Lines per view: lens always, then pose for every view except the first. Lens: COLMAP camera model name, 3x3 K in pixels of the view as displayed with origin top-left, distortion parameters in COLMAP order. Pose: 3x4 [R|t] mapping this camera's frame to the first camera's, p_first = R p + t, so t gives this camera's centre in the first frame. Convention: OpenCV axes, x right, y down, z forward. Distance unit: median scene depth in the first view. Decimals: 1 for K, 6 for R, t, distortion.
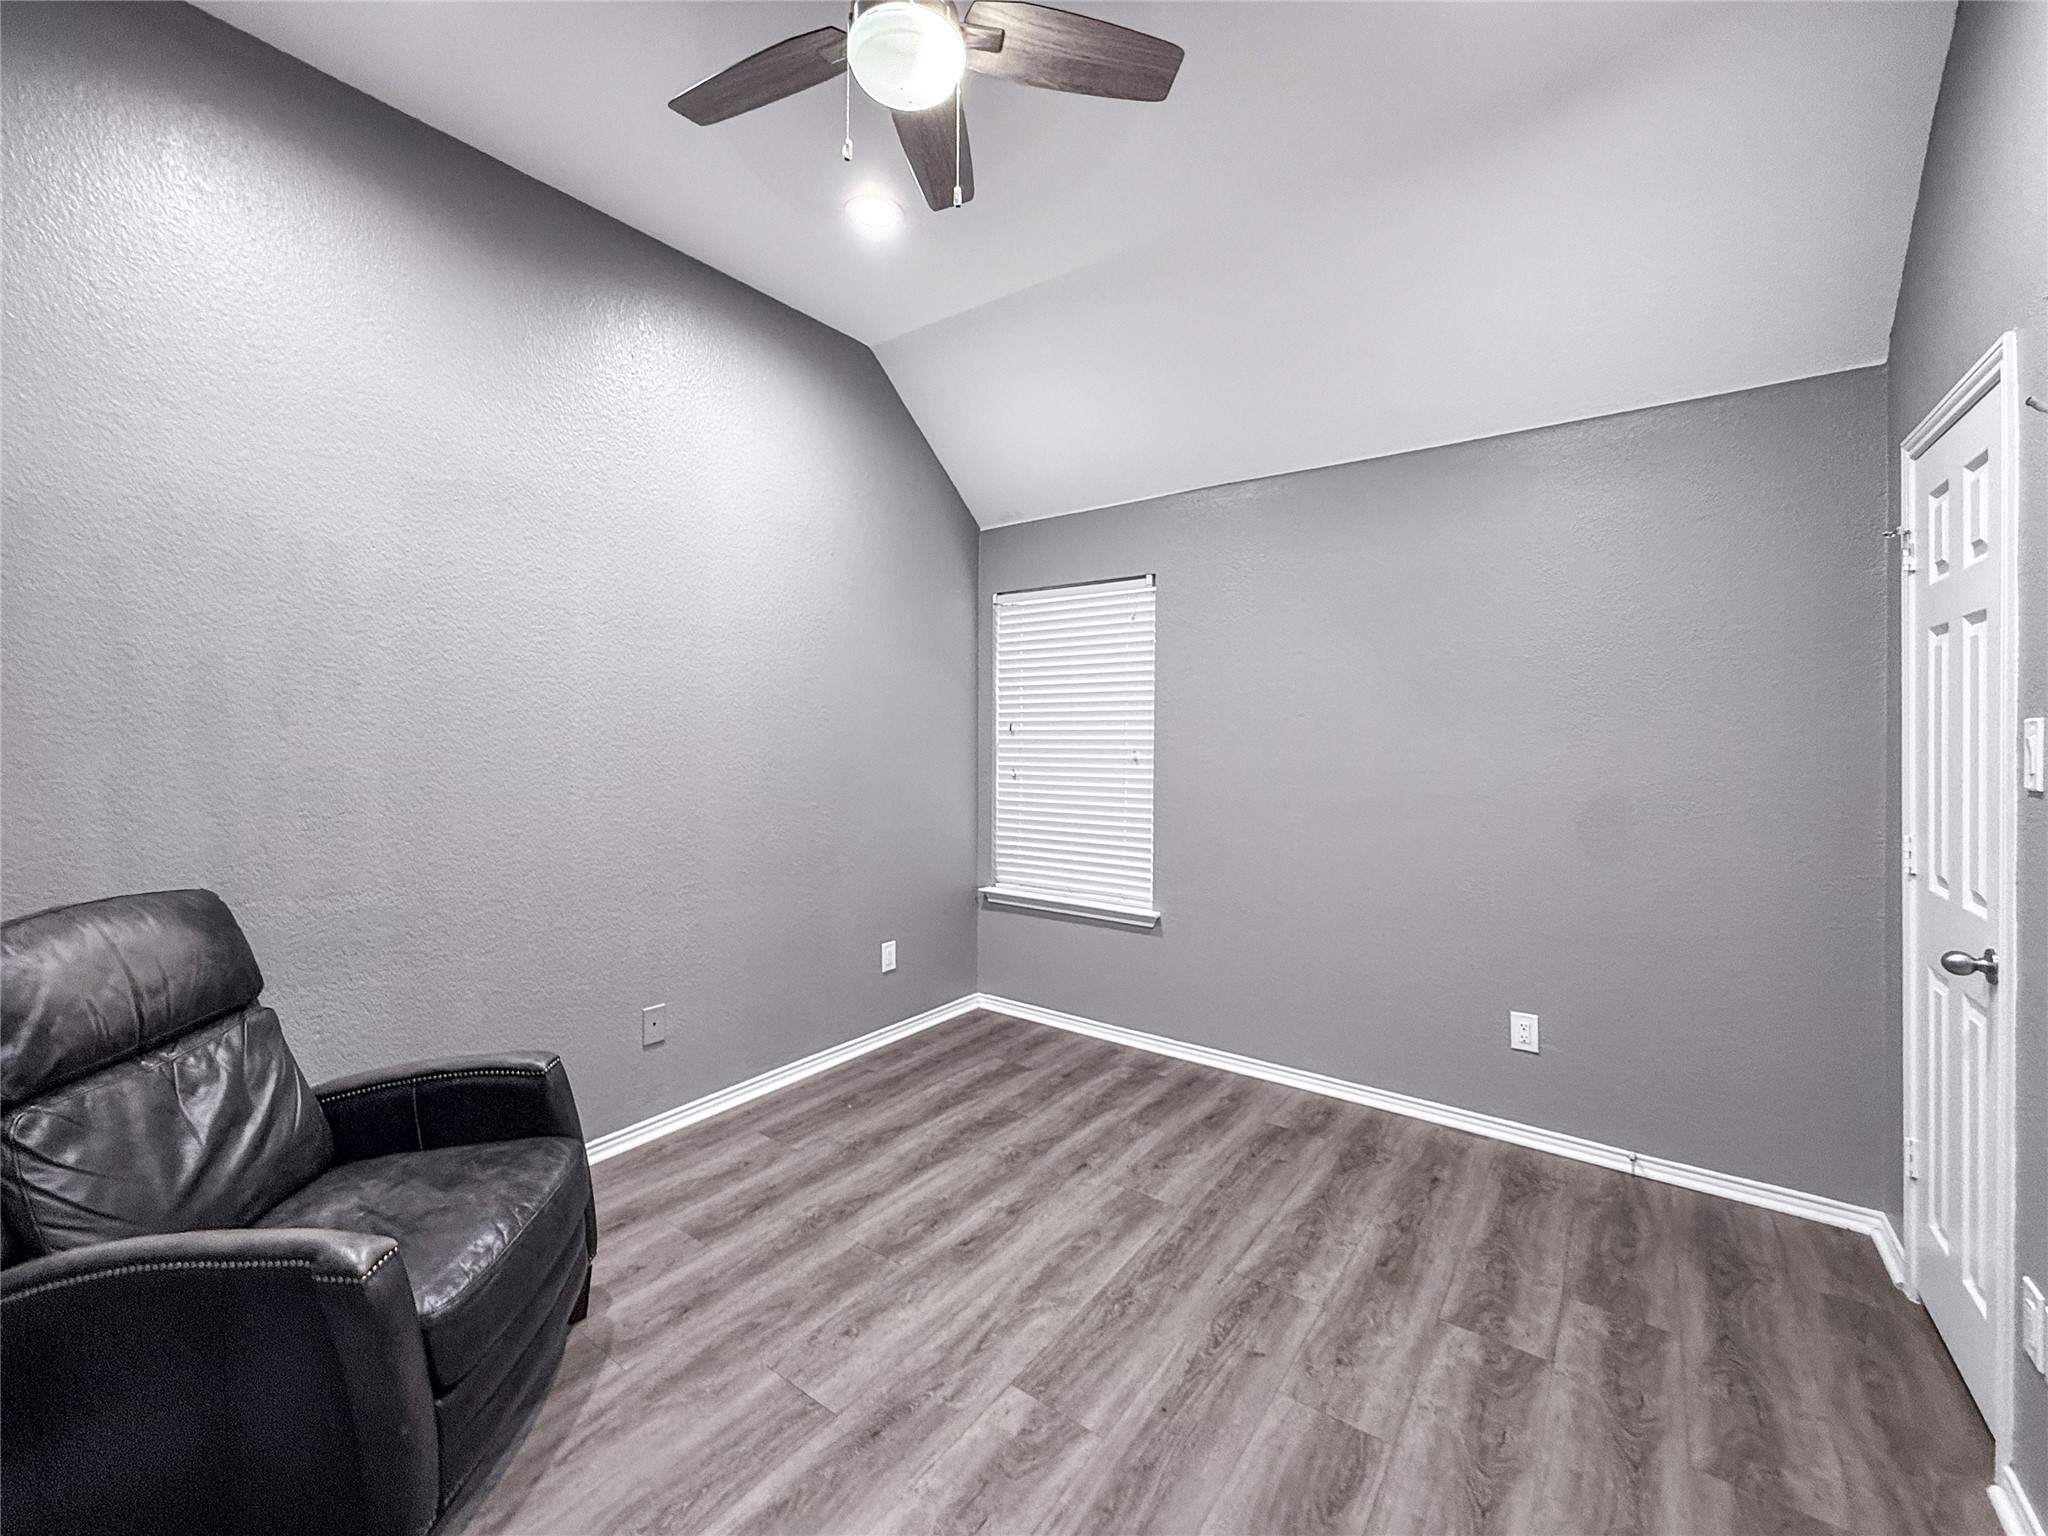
lens RADIAL K [[818.2, 0, 1025.2], [0, 818.2, 757.8], [0, 0, 1]] dist [-0.000113, 0.000000]
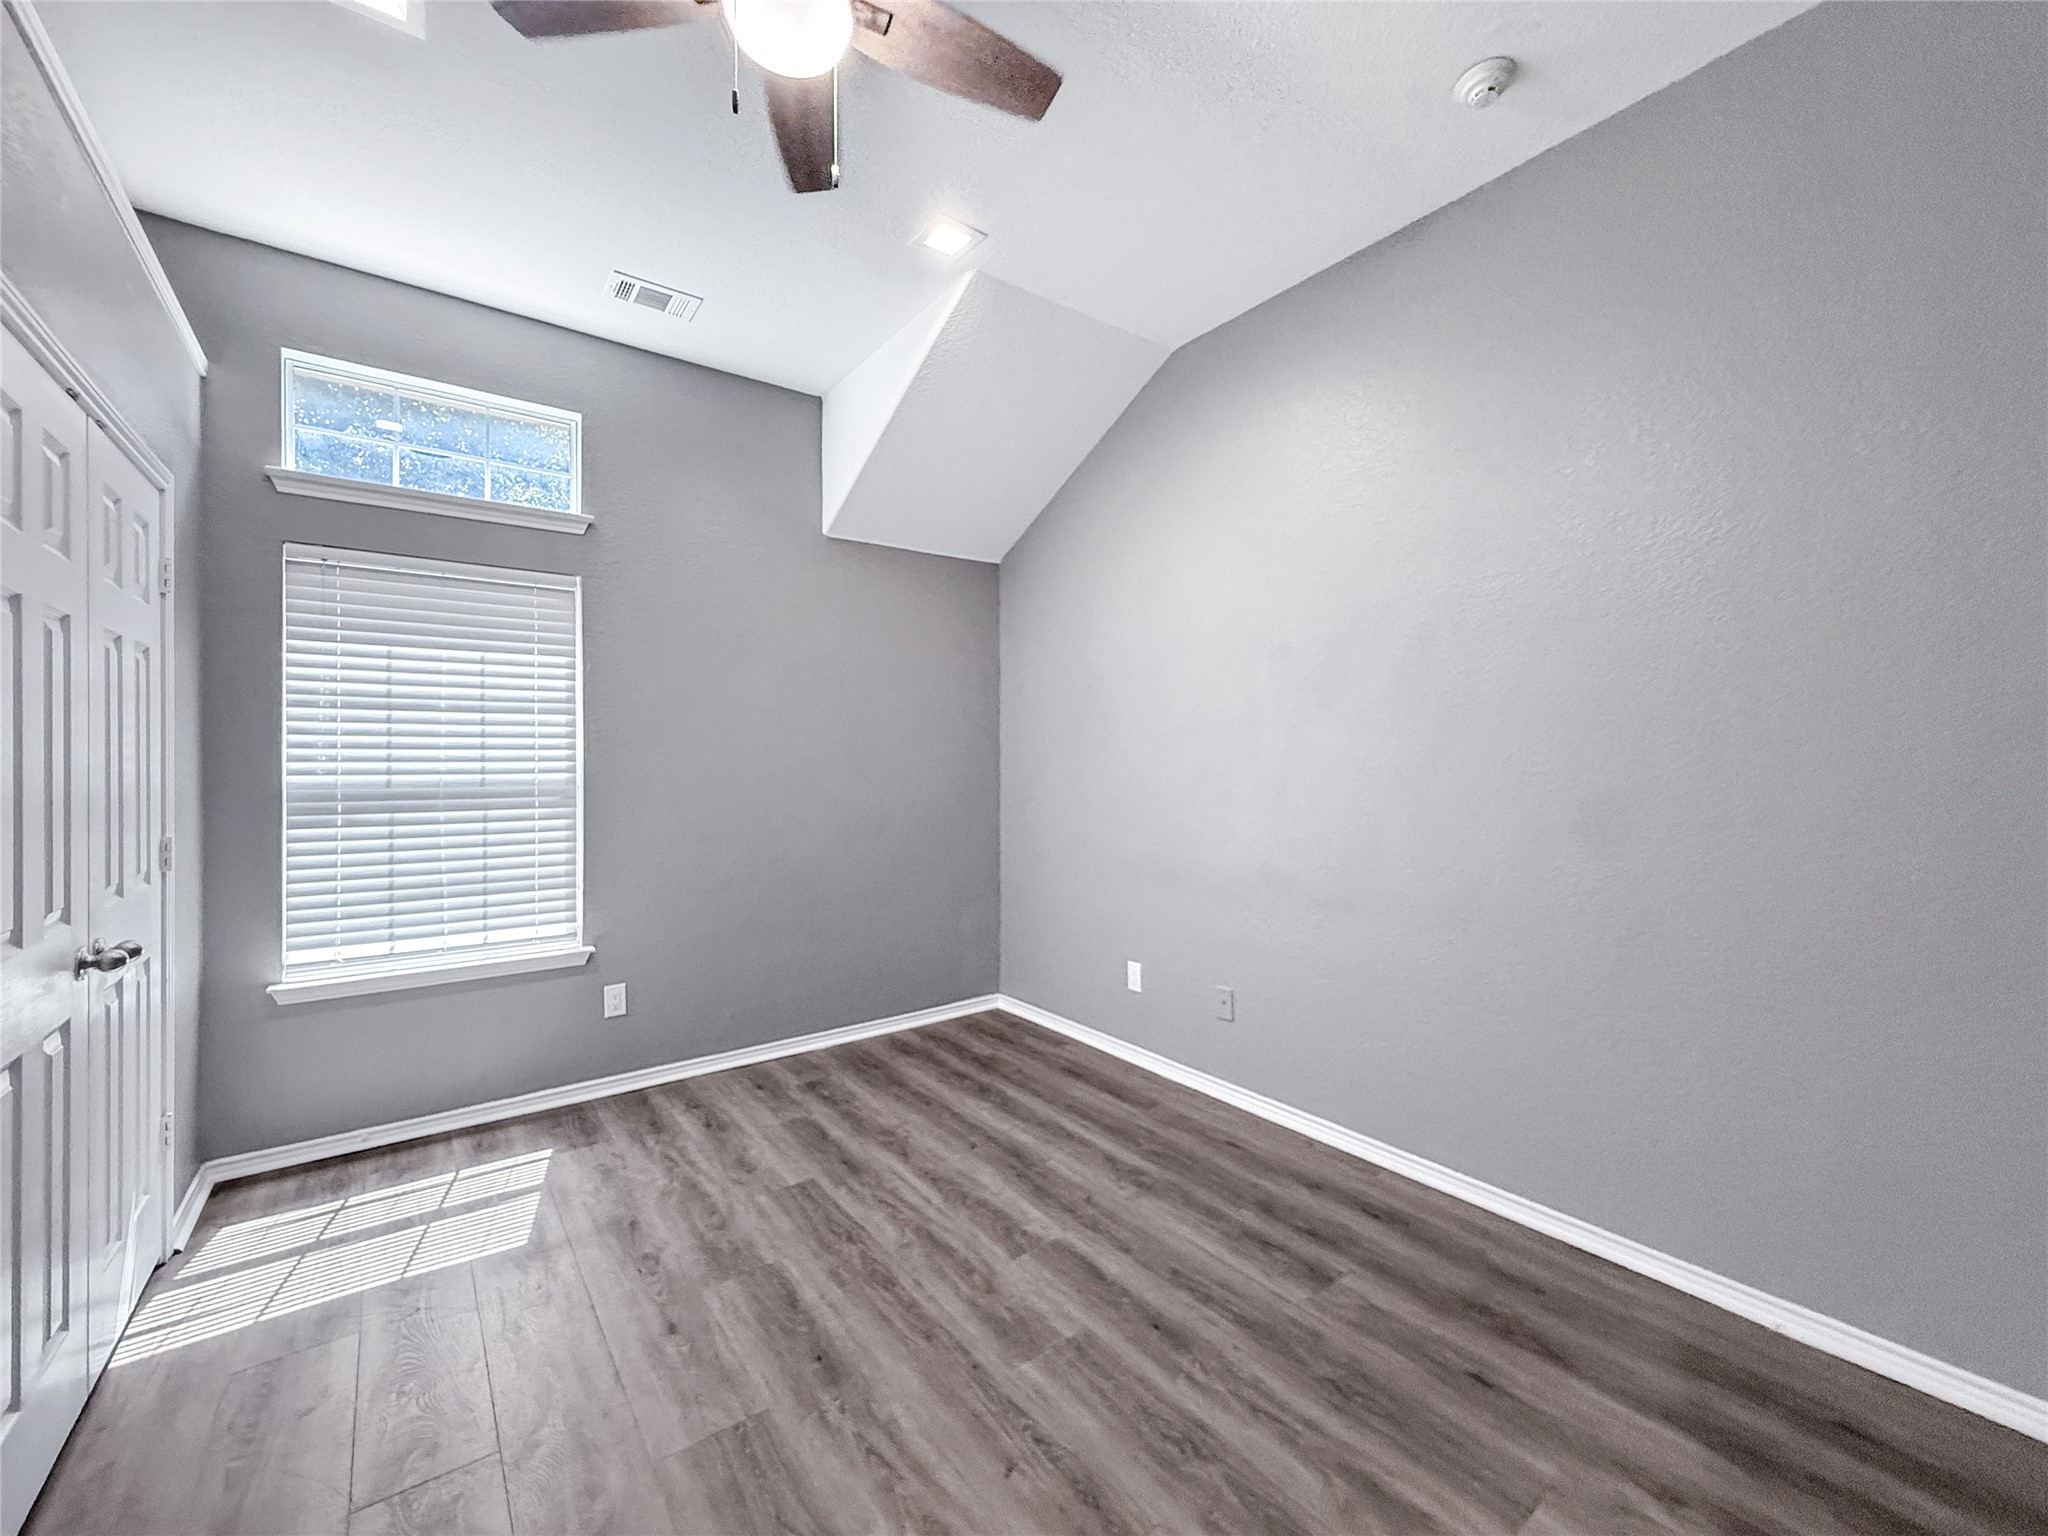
lens RADIAL K [[818.2, 0, 1025.2], [0, 818.2, 757.8], [0, 0, 1]] dist [-0.000113, 0.000000]
pose [[-0.279841, 0.002712, -0.960042, 1.031116], [0.001841, 0.999996, 0.002288, -0.044714], [0.960045, -0.001127, -0.279845, 1.366676]]
